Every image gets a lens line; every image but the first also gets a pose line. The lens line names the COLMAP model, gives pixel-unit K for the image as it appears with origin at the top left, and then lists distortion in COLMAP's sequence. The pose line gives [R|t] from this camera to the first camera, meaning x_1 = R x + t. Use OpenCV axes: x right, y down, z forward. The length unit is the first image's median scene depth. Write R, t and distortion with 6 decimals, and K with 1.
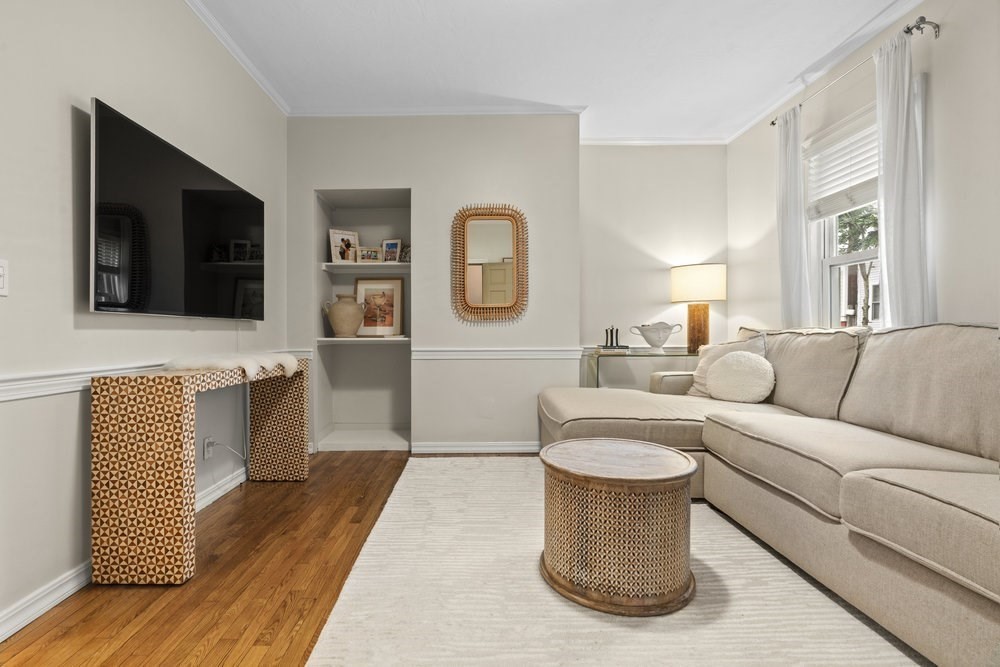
lens RADIAL K [[468.0, 0, 468.1], [0, 468.0, 335.8], [0, 0, 1]] dist [-0.003378, 0.000222]
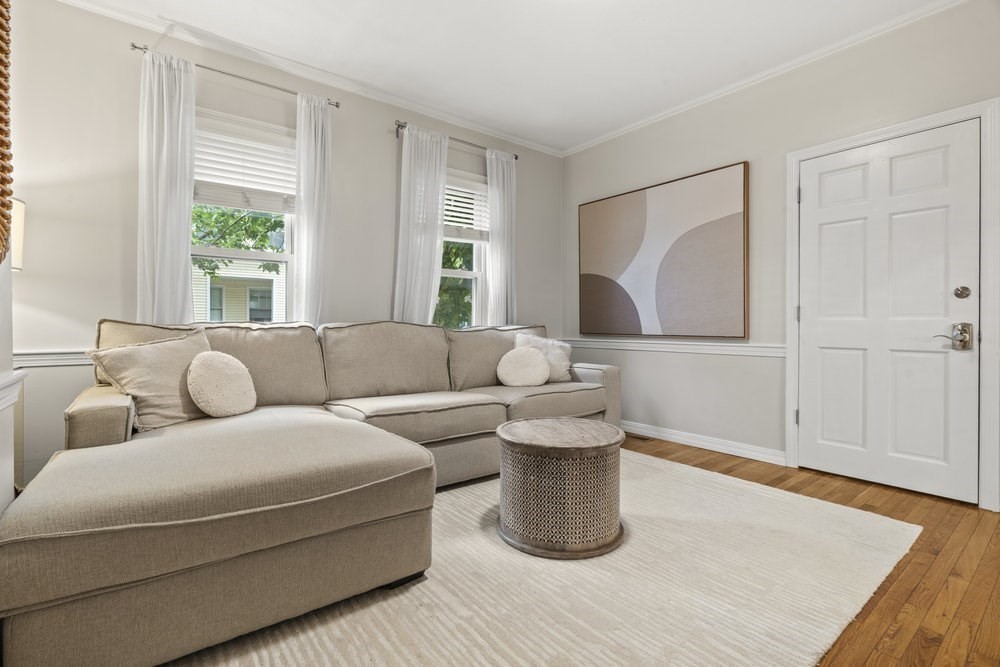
lens RADIAL K [[461.6, 0, 500.0], [0, 461.6, 319.6], [0, 0, 1]] dist [-0.009588, 0.007185]
pose [[-0.620367, 0.017335, 0.784120, -0.374647], [0.011297, 0.999850, -0.013166, -0.003817], [-0.784231, 0.000690, -0.620469, 1.350349]]
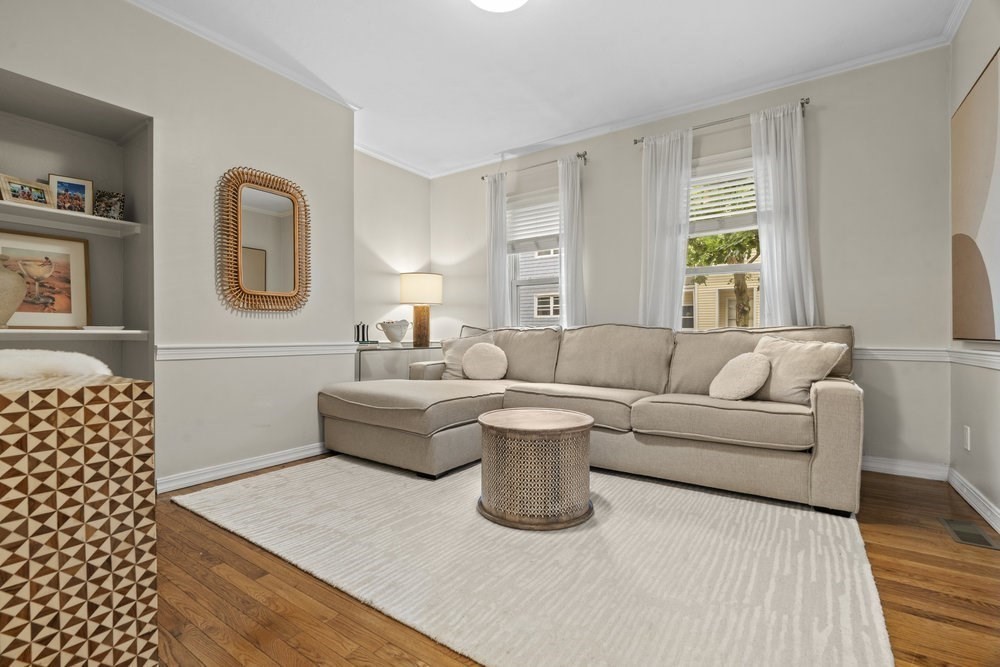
lens RADIAL K [[453.7, 0, 505.9], [0, 453.7, 340.2], [0, 0, 1]] dist [-0.003701, 0.000602]
pose [[0.555538, -0.003642, 0.831483, -0.576425], [0.001457, 0.999993, 0.003406, 0.026370], [-0.831490, -0.000681, 0.555539, 0.268043]]
